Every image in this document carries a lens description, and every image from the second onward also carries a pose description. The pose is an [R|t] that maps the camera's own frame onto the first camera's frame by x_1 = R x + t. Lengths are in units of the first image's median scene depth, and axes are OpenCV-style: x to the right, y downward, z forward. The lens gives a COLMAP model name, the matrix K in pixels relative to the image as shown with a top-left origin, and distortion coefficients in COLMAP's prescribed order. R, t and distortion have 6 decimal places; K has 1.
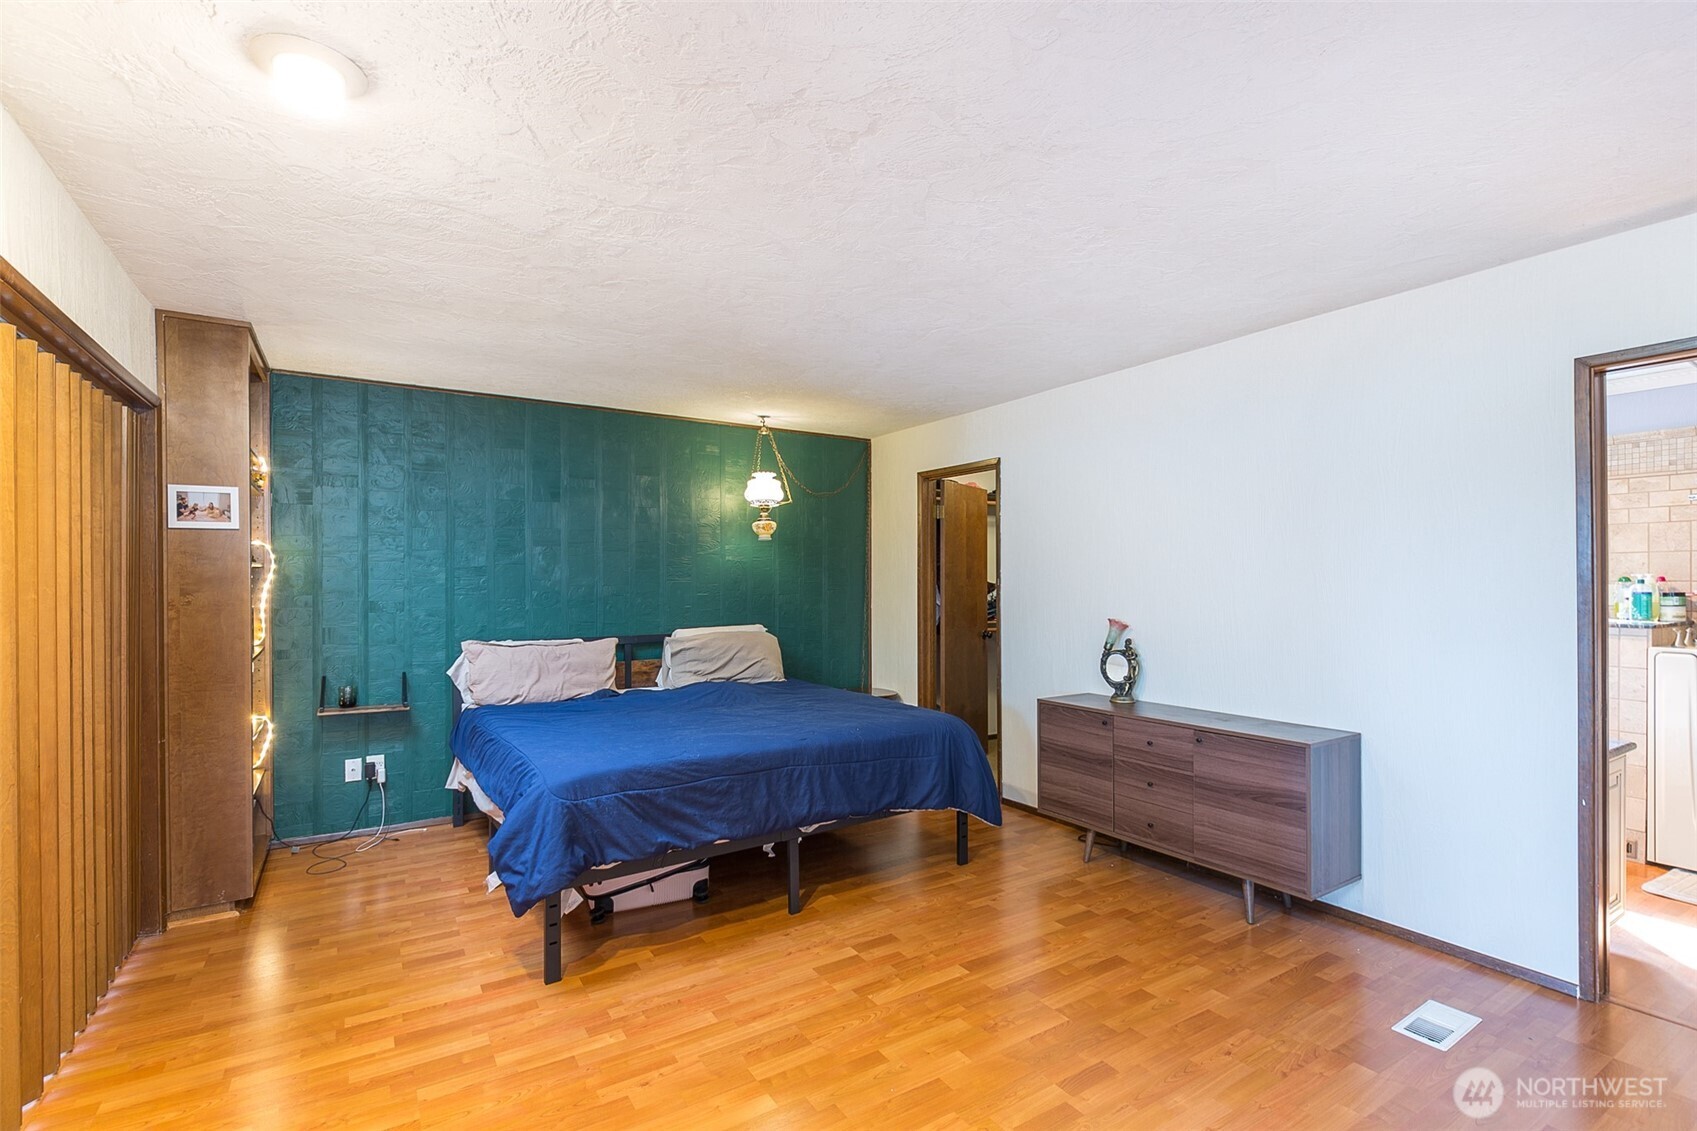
lens RADIAL K [[777.1, 0, 861.9], [0, 777.1, 576.6], [0, 0, 1]] dist [-0.000727, -0.002320]
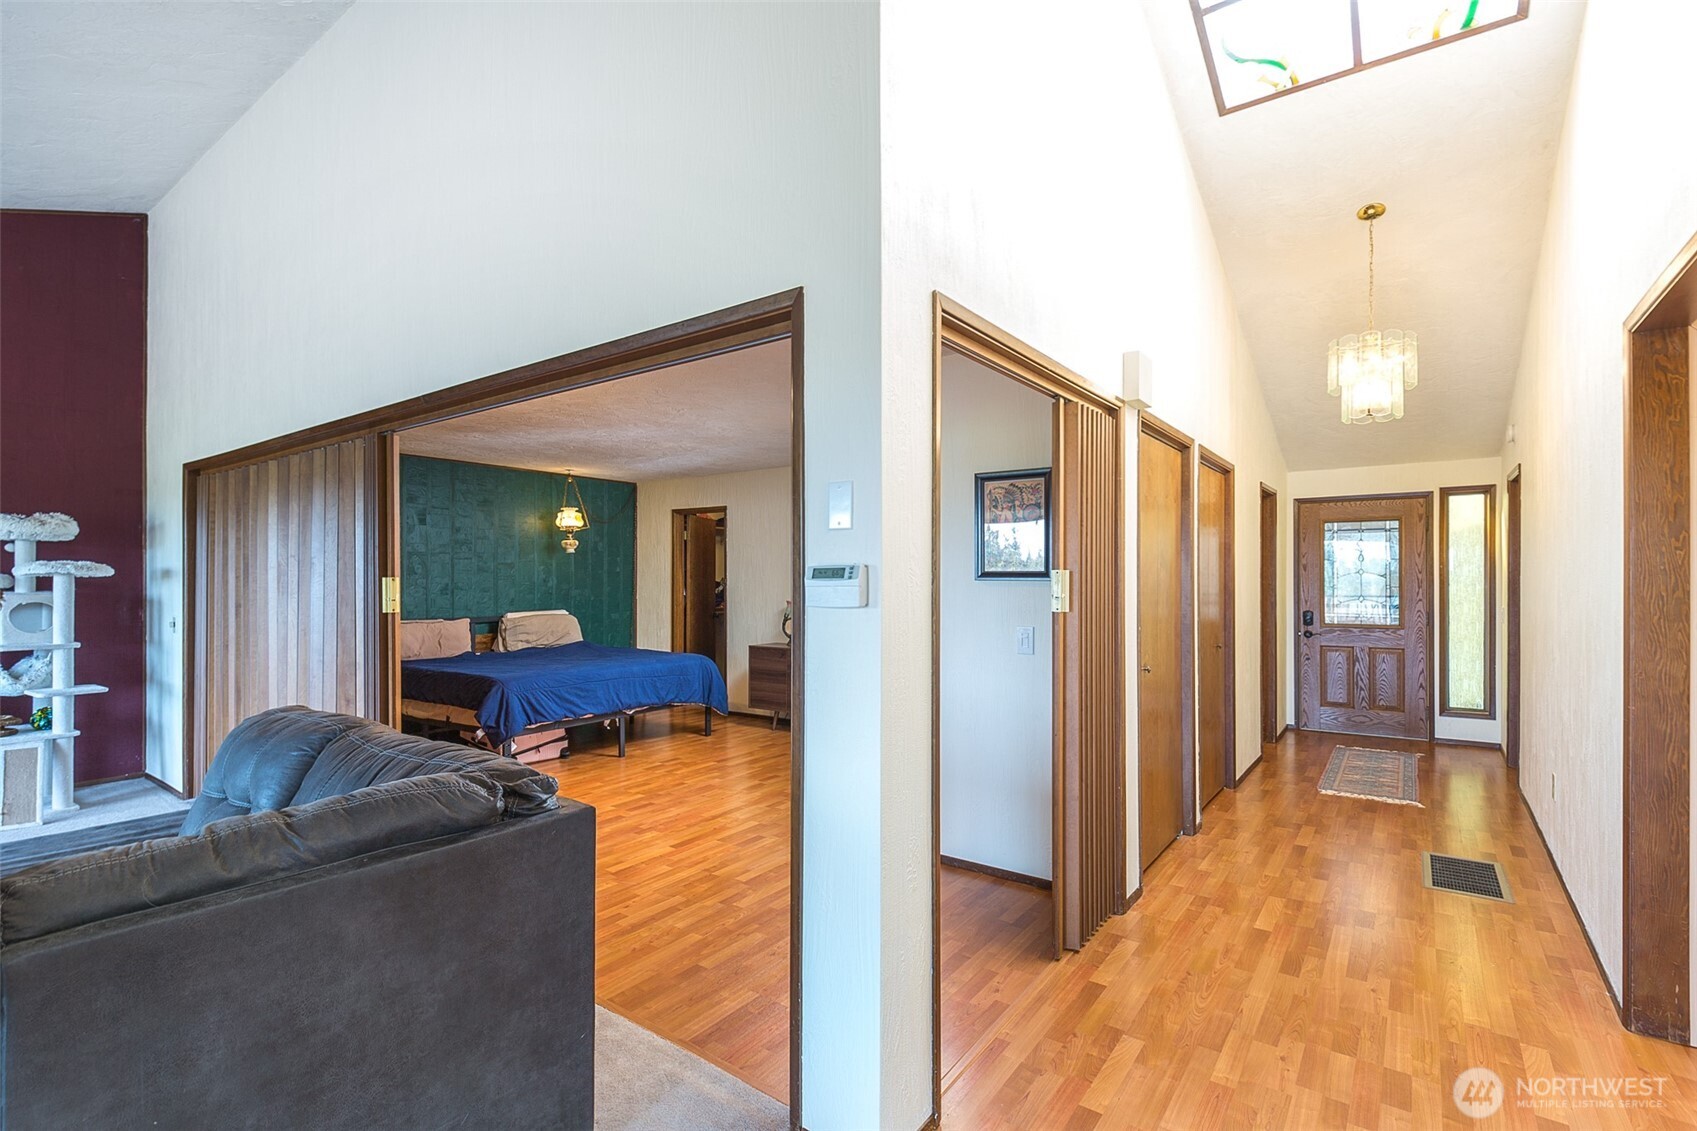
lens RADIAL K [[777.1, 0, 845.7], [0, 777.1, 571.4], [0, 0, 1]] dist [-0.000727, -0.002320]
pose [[0.939855, 0.005456, 0.341529, -0.165870], [-0.005057, 0.999985, -0.002058, -0.012135], [-0.341535, 0.000207, 0.939869, -0.710938]]
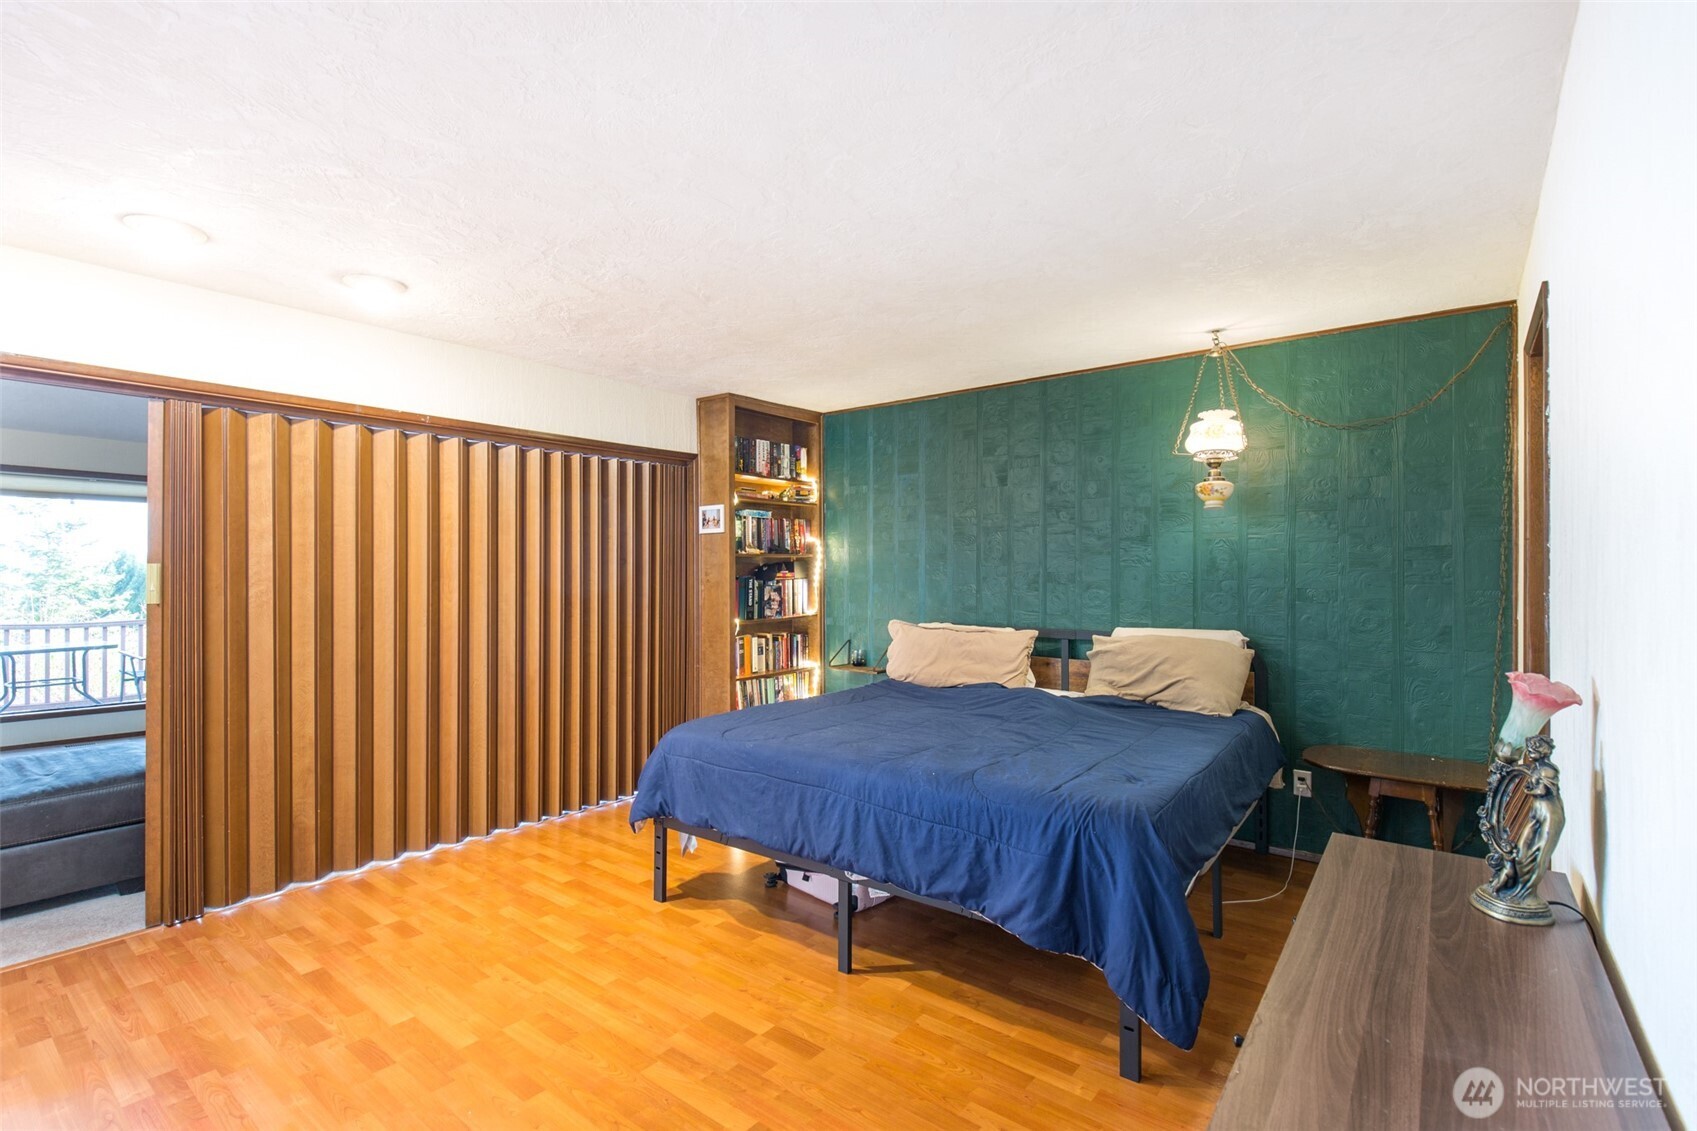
lens RADIAL K [[777.1, 0, 818.5], [0, 777.1, 555.6], [0, 0, 1]] dist [-0.000727, -0.002320]
pose [[0.314028, -0.013883, -0.949312, 0.508168], [0.005041, 0.999903, -0.012955, 0.002977], [0.949401, -0.000717, 0.314067, 0.528173]]
